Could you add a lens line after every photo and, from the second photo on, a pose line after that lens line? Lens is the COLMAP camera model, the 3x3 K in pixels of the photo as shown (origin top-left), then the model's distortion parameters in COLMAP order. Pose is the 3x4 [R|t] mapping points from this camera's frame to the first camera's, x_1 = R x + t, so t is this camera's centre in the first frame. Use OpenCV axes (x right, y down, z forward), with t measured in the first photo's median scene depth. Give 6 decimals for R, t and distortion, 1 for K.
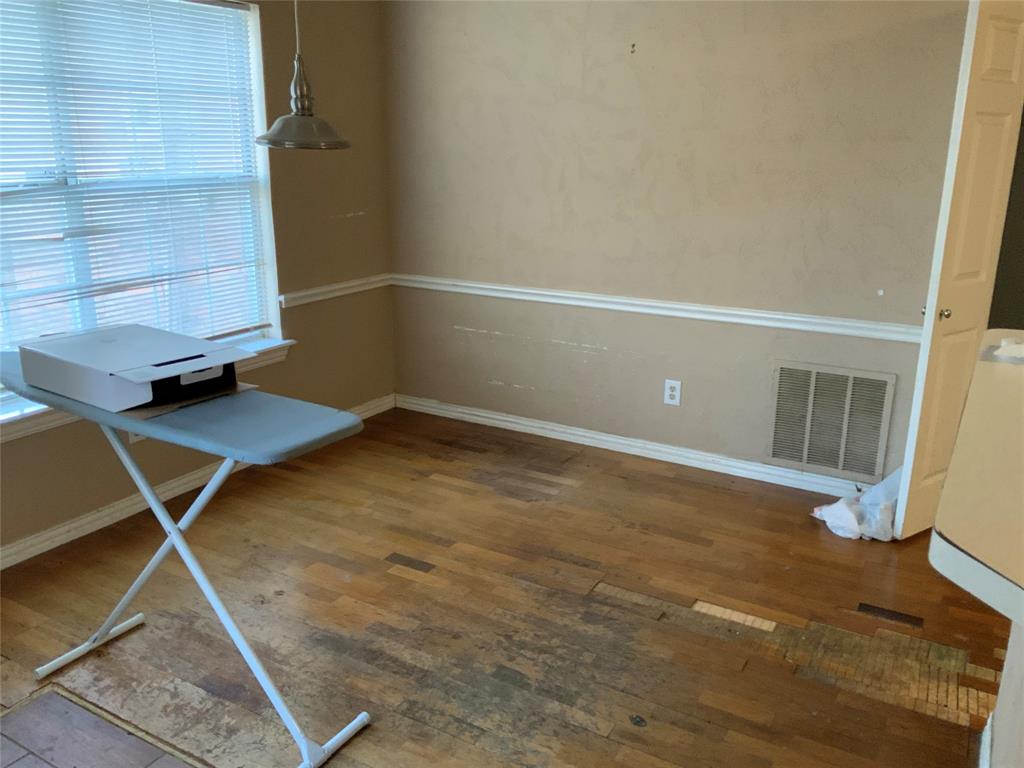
lens RADIAL K [[849.3, 0, 513.7], [0, 849.3, 377.0], [0, 0, 1]] dist [0.069038, -0.121049]
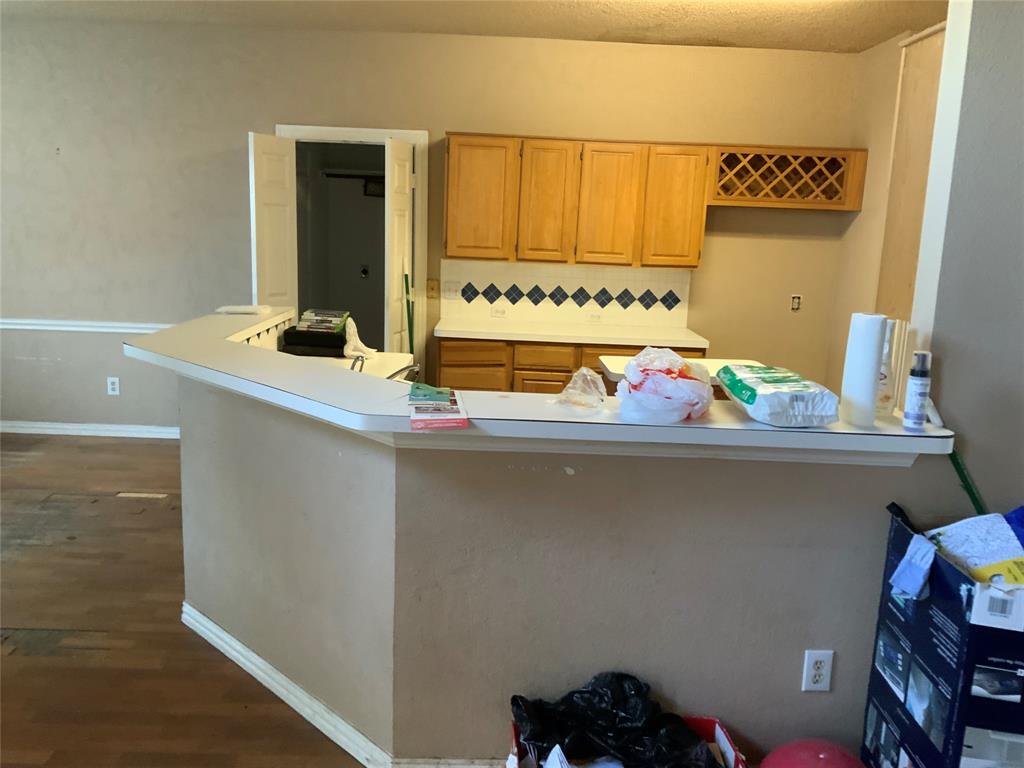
lens RADIAL K [[849.3, 0, 504.6], [0, 849.3, 386.4], [0, 0, 1]] dist [0.069038, -0.121049]
pose [[0.860596, -0.072992, 0.504031, 0.035367], [0.108405, 0.993250, -0.041256, 0.199574], [-0.497618, 0.090144, 0.862700, -0.760820]]
